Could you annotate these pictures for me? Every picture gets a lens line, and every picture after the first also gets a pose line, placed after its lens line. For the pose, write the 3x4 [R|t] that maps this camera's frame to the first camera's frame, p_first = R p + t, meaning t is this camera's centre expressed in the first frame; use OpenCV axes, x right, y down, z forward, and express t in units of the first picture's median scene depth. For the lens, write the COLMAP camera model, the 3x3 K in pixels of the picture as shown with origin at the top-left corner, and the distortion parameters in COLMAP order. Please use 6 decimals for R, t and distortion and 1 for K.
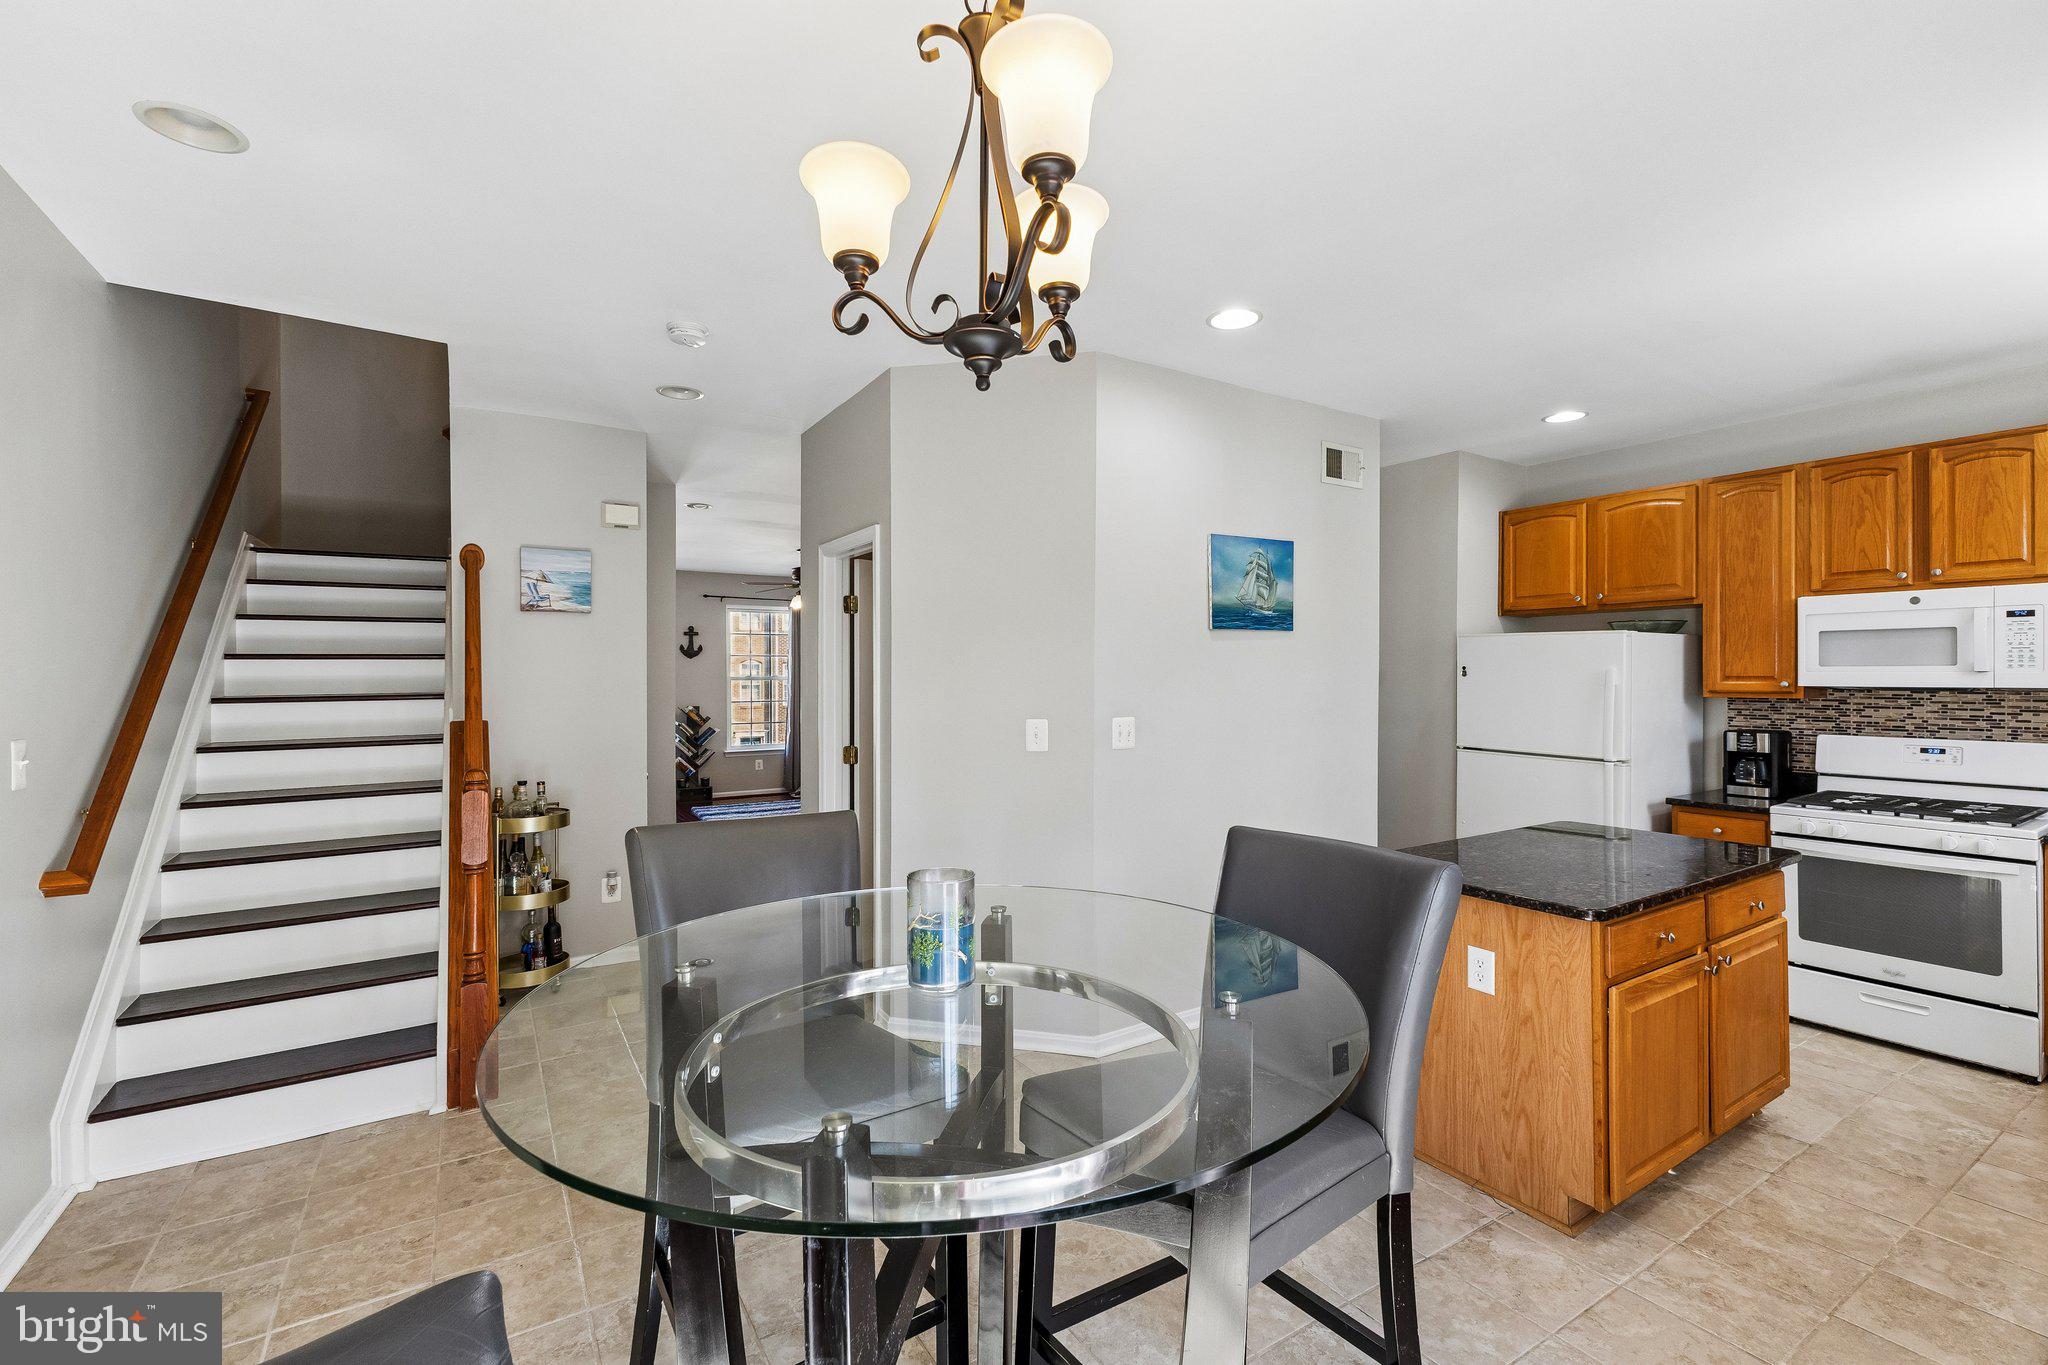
lens RADIAL K [[884.3, 0, 1025.8], [0, 884.3, 676.2], [0, 0, 1]] dist [0.011300, -0.000161]
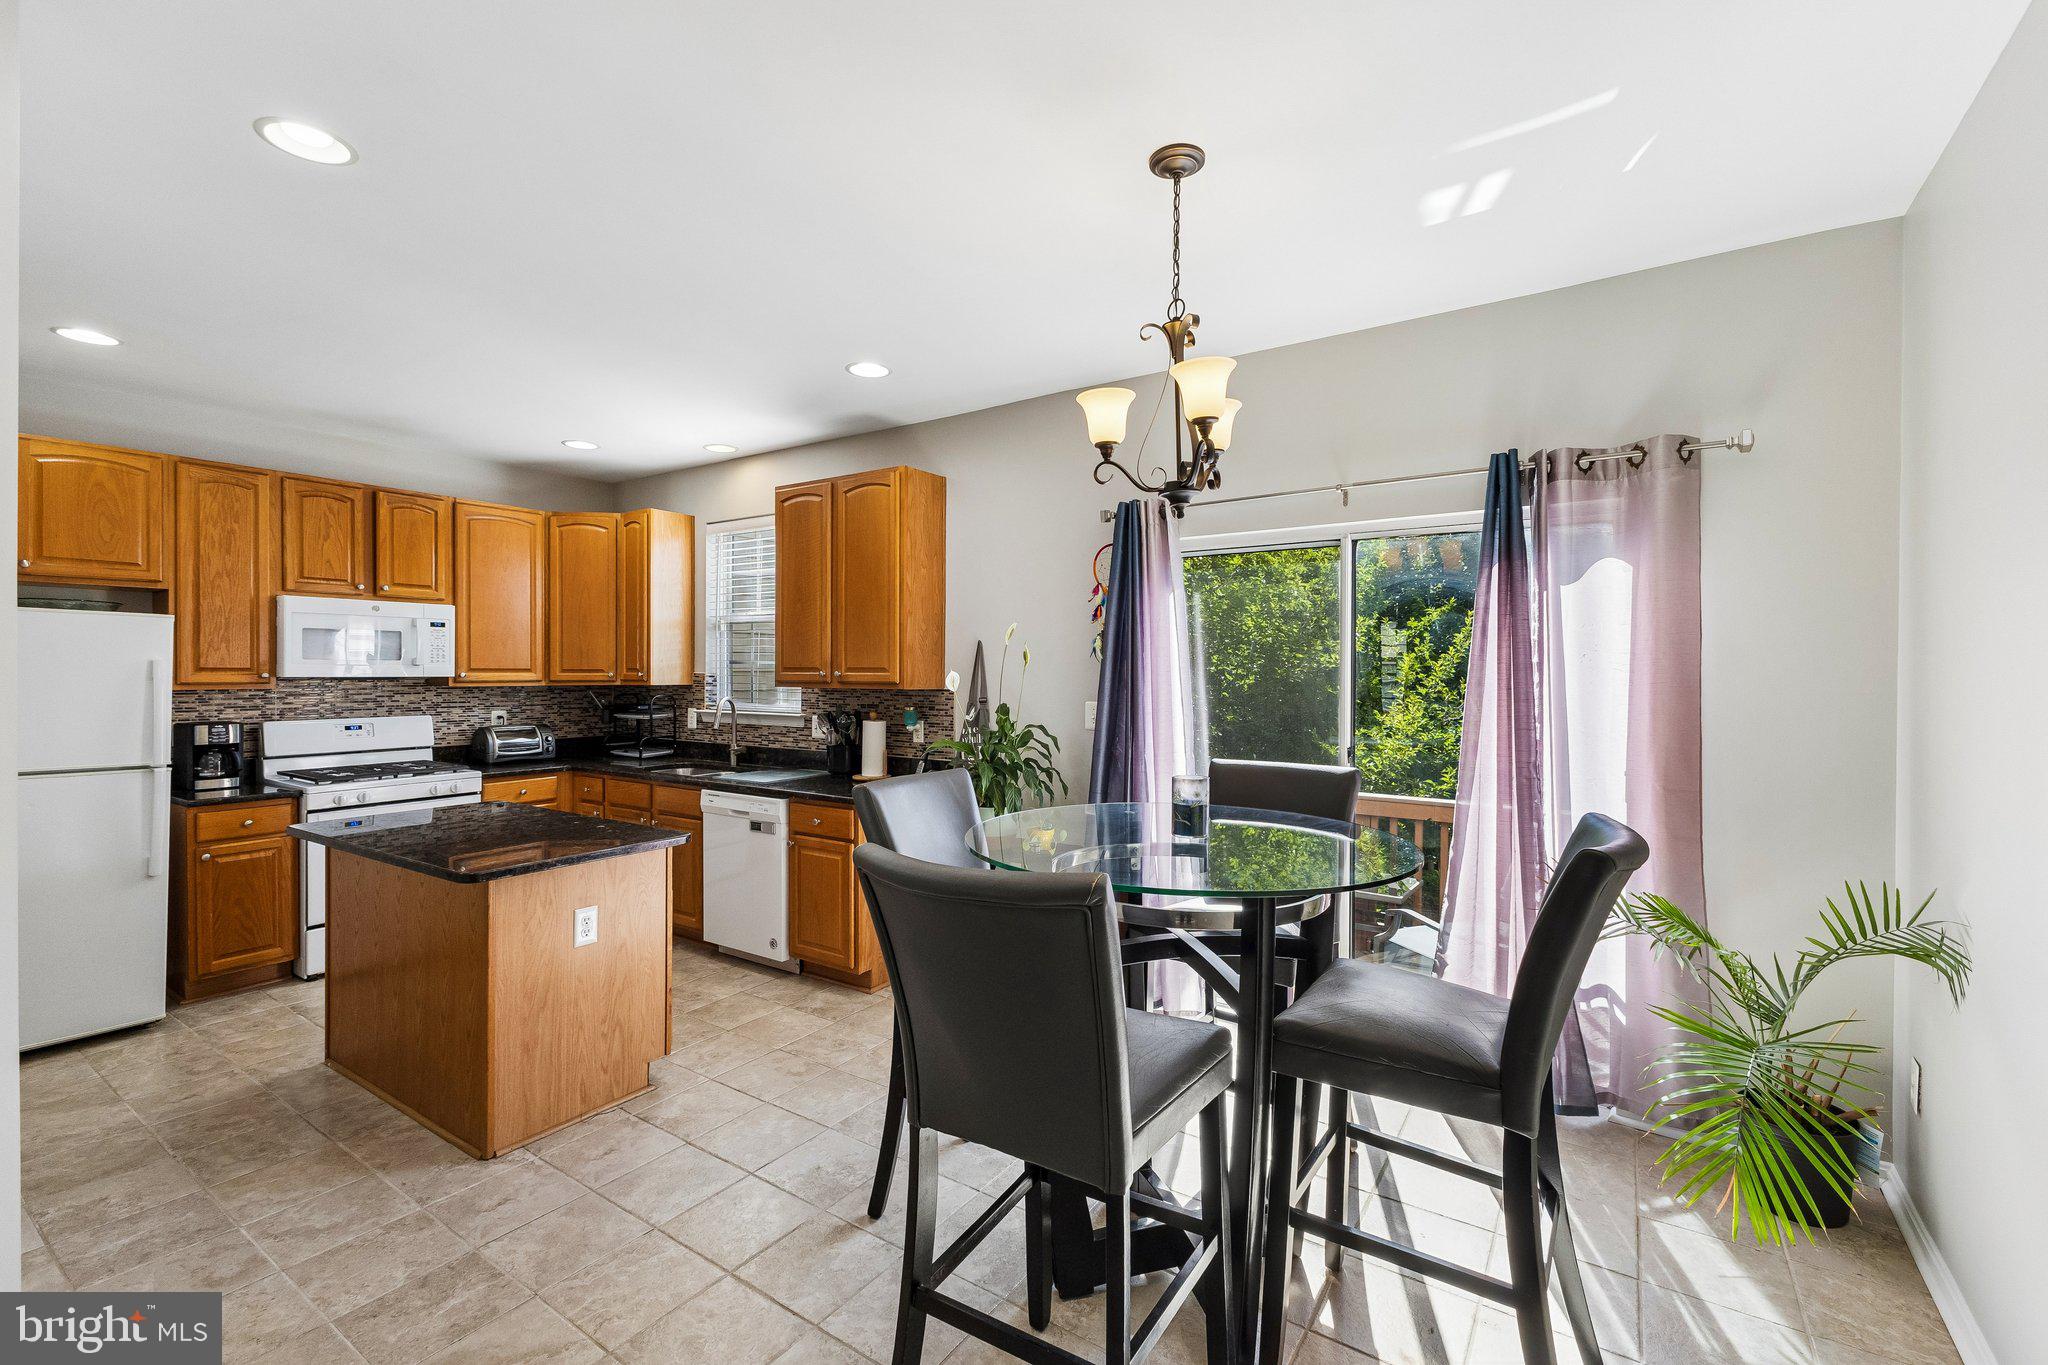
lens RADIAL K [[884.3, 0, 1025.8], [0, 884.3, 676.2], [0, 0, 1]] dist [0.011300, -0.000161]
pose [[-0.395491, -0.006215, 0.918449, -0.505890], [-0.004160, 0.999979, 0.004975, 0.000789], [-0.918460, -0.001853, -0.395509, 0.623182]]
